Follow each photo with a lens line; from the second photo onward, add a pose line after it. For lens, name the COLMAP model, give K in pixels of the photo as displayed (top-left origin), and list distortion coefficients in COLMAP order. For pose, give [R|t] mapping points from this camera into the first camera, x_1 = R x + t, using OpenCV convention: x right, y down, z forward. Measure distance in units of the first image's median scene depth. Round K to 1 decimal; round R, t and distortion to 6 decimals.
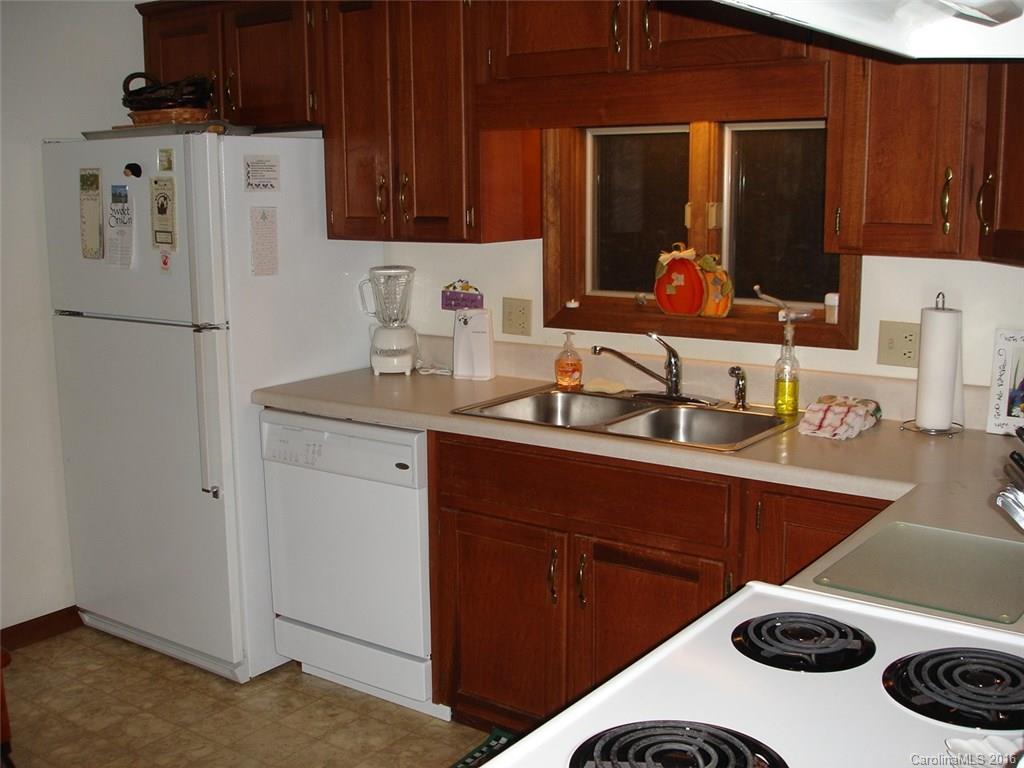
lens RADIAL K [[1149.3, 0, 512.0], [0, 1149.3, 384.0], [0, 0, 1]] dist [-0.062467, -0.148011]
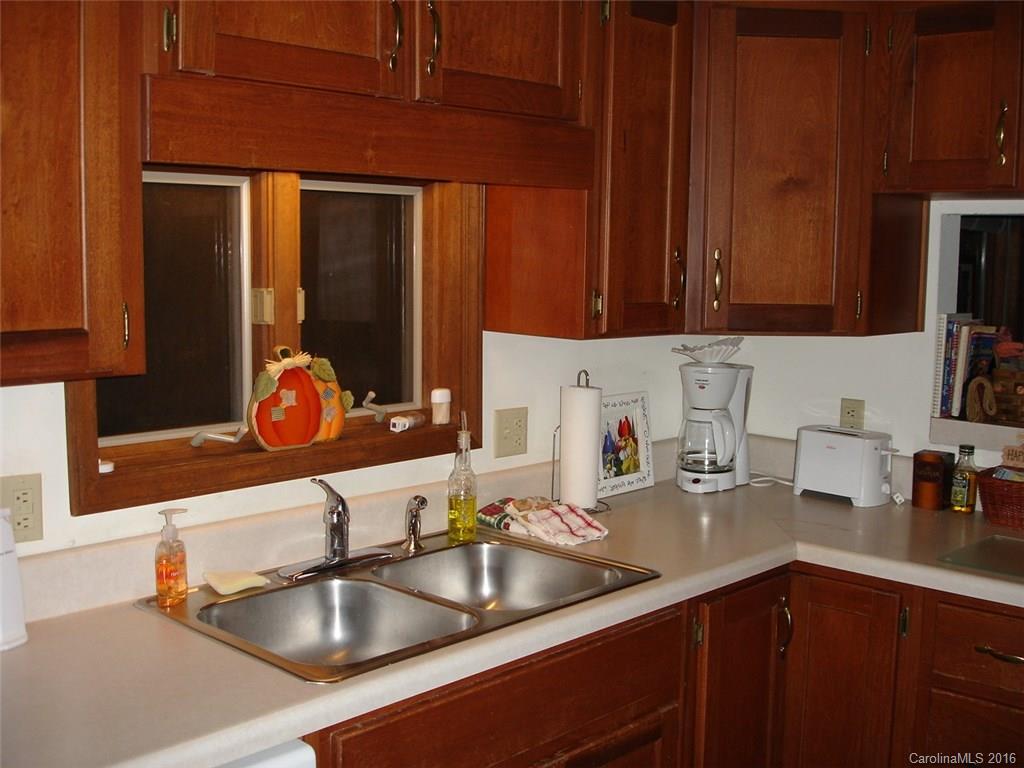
lens RADIAL K [[1149.3, 0, 512.0], [0, 1149.3, 384.0], [0, 0, 1]] dist [-0.062467, -0.148011]
pose [[0.144202, -0.104229, 0.984044, -0.523833], [0.161094, 0.983644, 0.080580, -0.134616], [-0.976348, 0.146903, 0.158634, 0.760926]]
